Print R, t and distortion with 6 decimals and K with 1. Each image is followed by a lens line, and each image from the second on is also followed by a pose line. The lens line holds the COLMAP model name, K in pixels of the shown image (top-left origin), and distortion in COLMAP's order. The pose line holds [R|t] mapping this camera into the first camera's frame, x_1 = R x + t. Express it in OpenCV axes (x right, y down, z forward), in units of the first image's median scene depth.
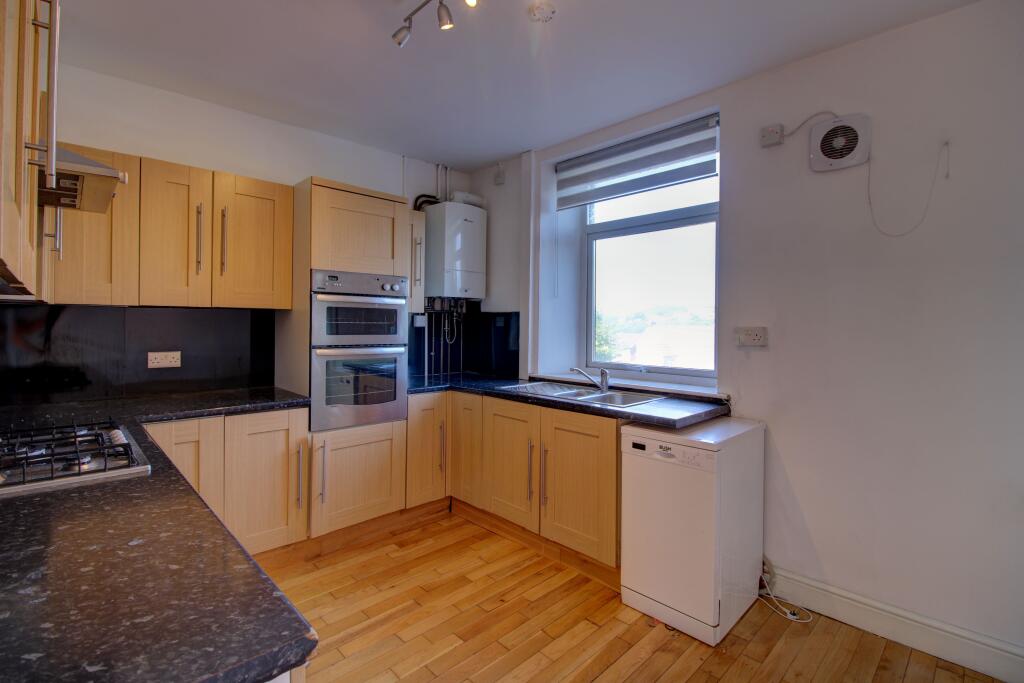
lens RADIAL K [[476.2, 0, 523.0], [0, 476.2, 334.2], [0, 0, 1]] dist [-0.002373, -0.011540]
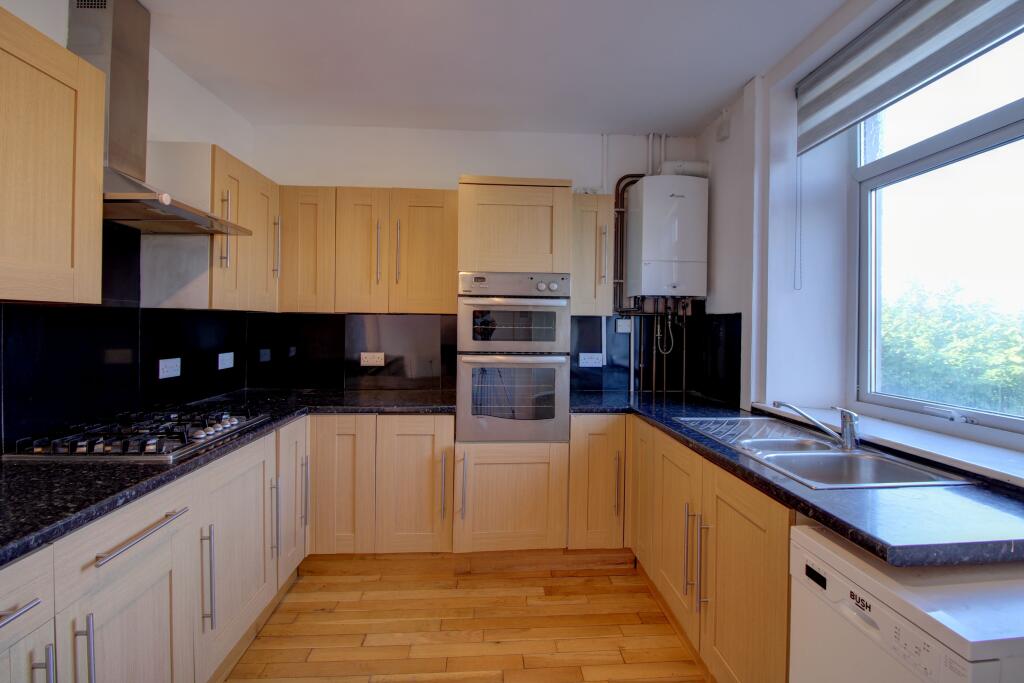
lens RADIAL K [[476.2, 0, 518.9], [0, 476.2, 332.2], [0, 0, 1]] dist [-0.002373, -0.011540]
pose [[0.756002, 0.006169, -0.654540, 0.243320], [-0.017480, 0.999789, -0.010767, -0.005415], [0.654335, 0.019582, 0.755951, 0.310816]]
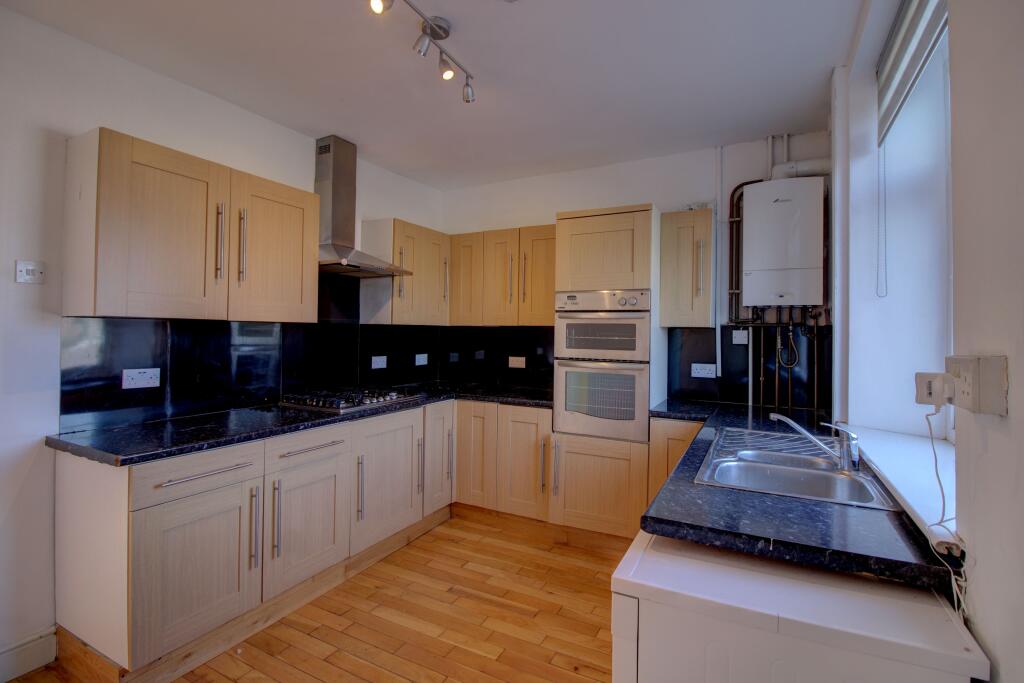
lens RADIAL K [[476.2, 0, 517.5], [0, 476.2, 333.6], [0, 0, 1]] dist [-0.002373, -0.011540]
pose [[0.304171, -0.004755, -0.952606, 0.563387], [-0.032629, 0.999349, -0.015407, -0.010762], [0.952058, 0.035769, 0.303818, 0.487078]]
